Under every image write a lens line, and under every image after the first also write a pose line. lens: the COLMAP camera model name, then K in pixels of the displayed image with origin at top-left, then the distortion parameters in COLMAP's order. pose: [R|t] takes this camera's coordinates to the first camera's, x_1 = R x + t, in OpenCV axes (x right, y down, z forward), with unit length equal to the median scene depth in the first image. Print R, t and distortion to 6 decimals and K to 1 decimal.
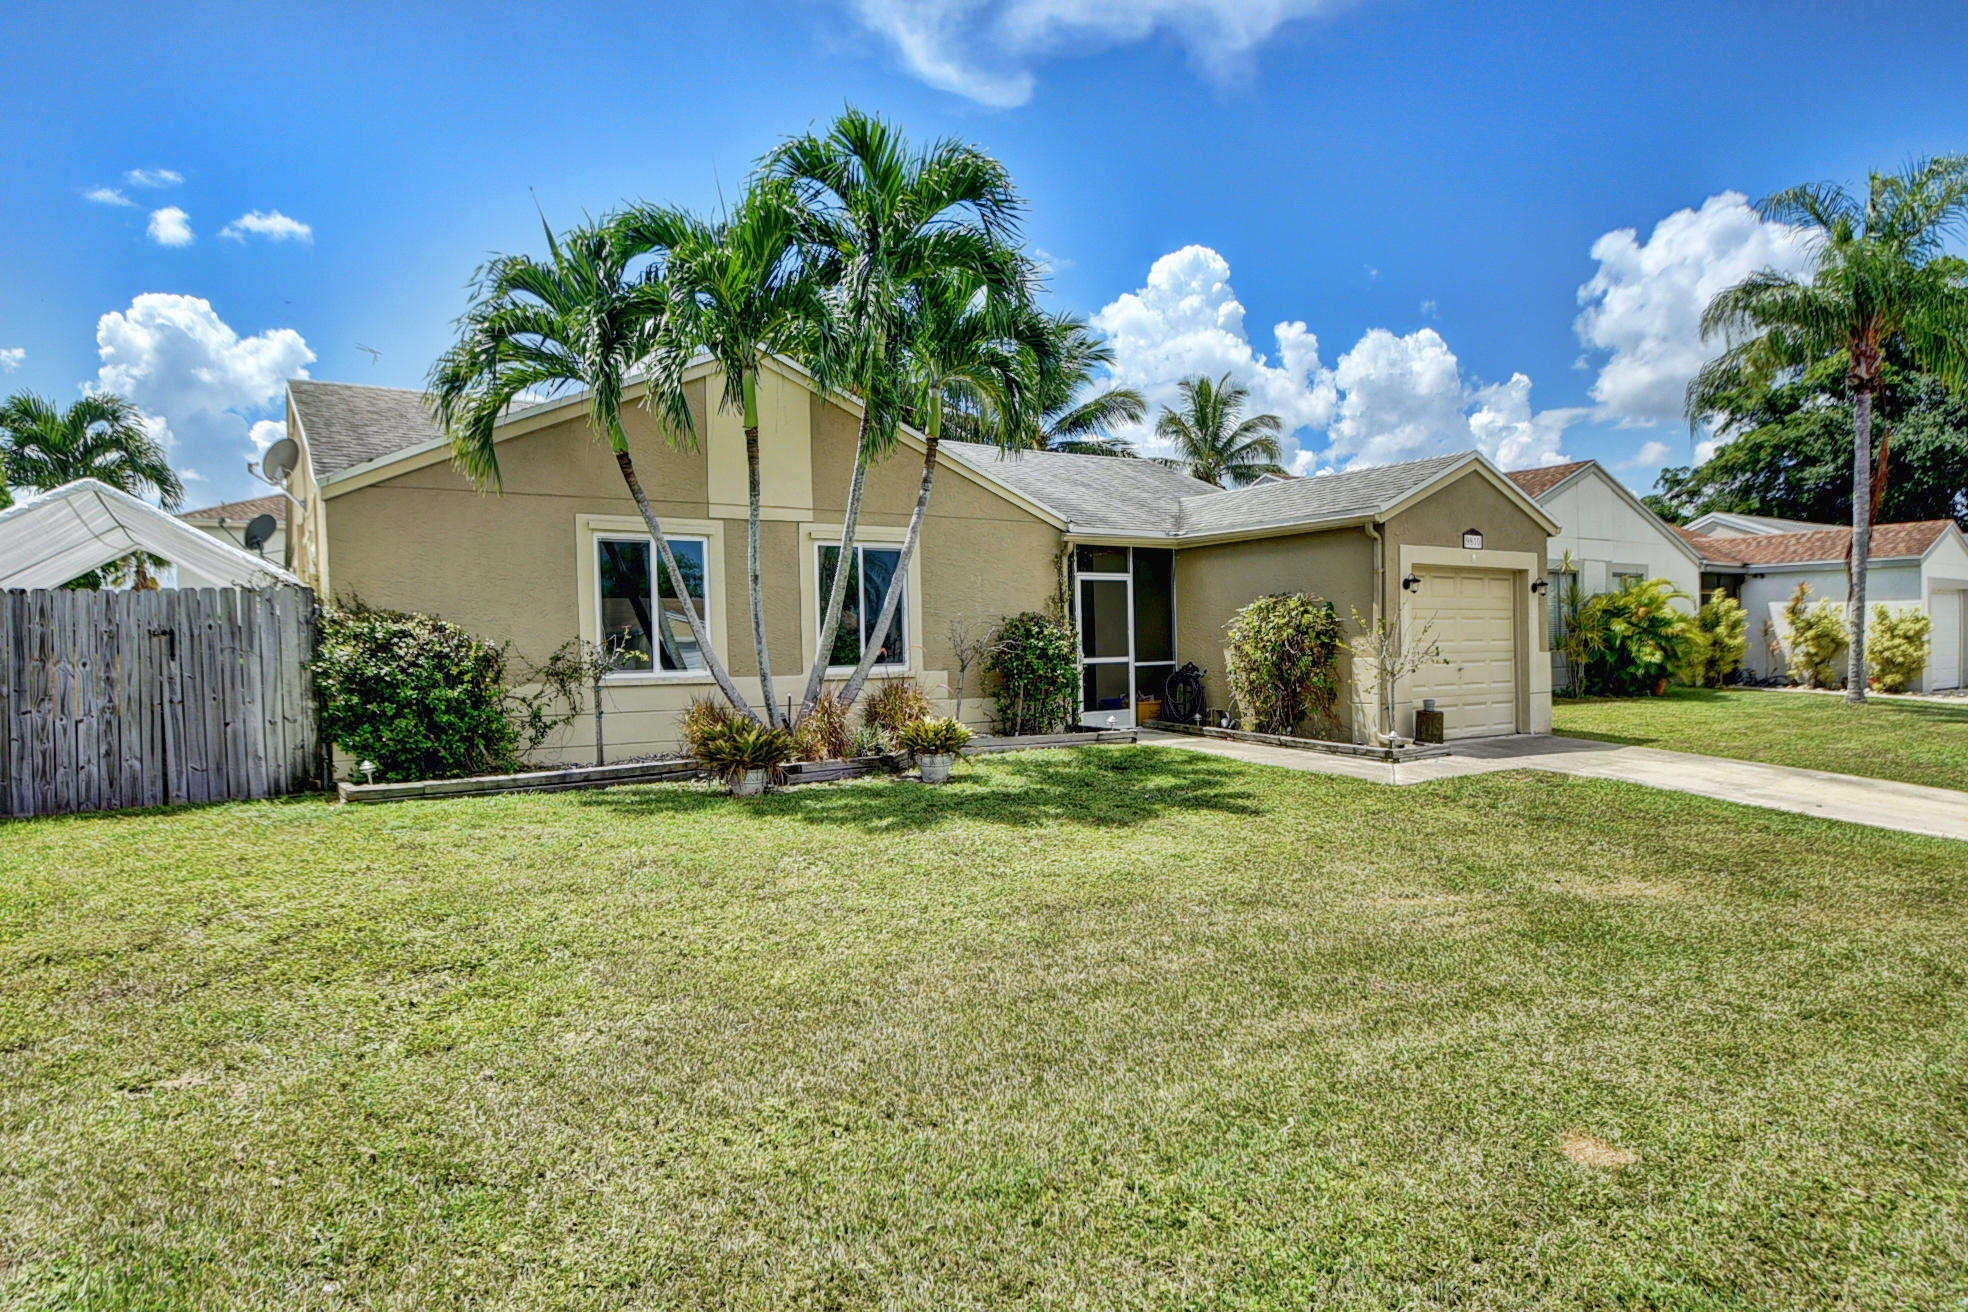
lens RADIAL K [[1097.4, 0, 985.3], [0, 1097.4, 654.0], [0, 0, 1]] dist [-0.003337, -0.000532]
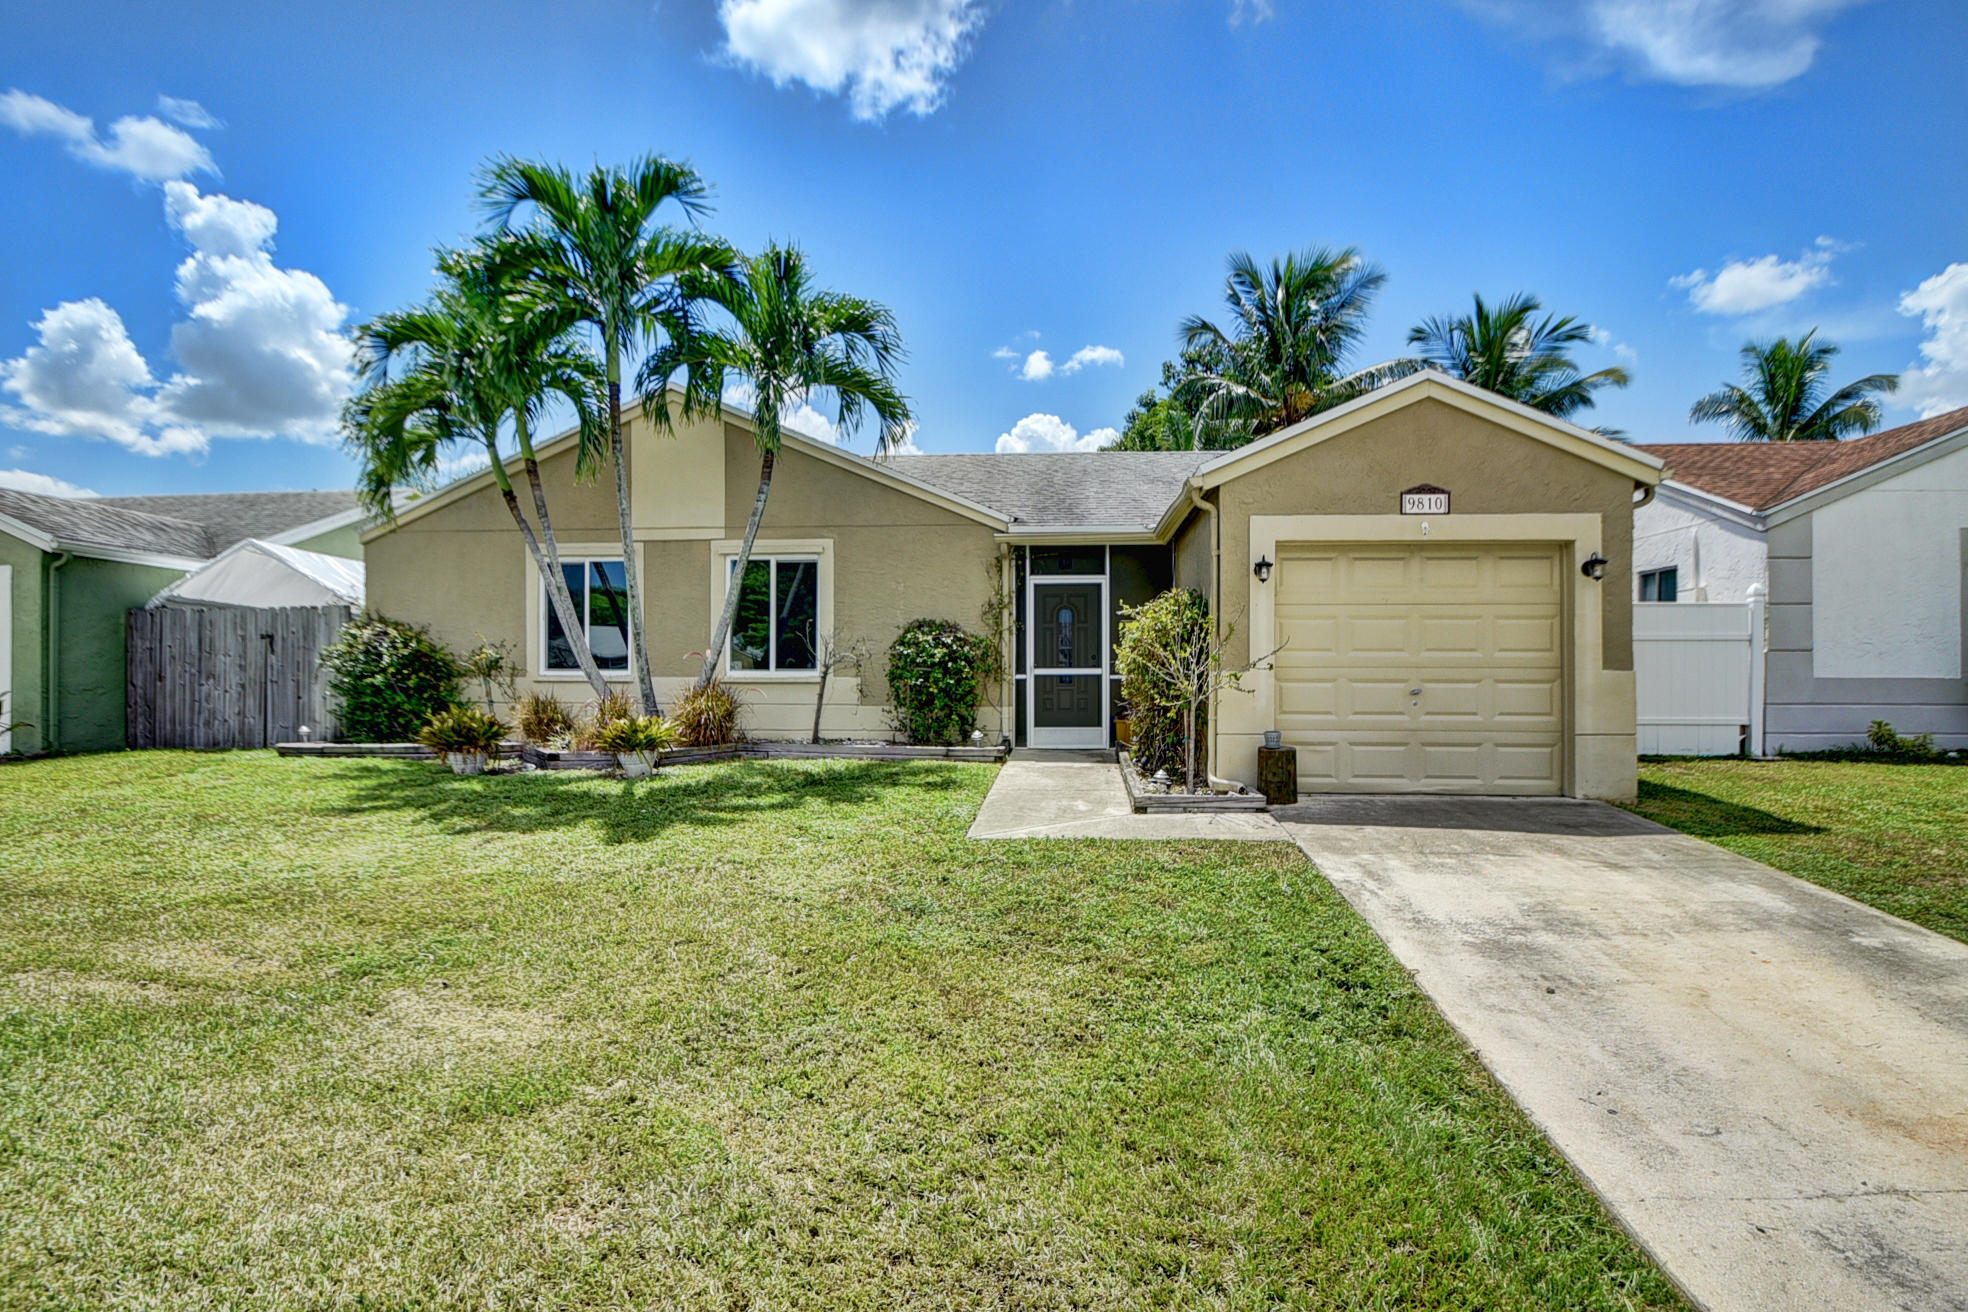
lens RADIAL K [[937.6, 0, 984.1], [0, 937.6, 660.8], [0, 0, 1]] dist [0.003094, 0.000524]
pose [[0.799929, 0.011089, -0.599992, 0.547852], [-0.018584, 0.999807, -0.006298, 0.003076], [0.599807, 0.016188, 0.799981, 0.357392]]
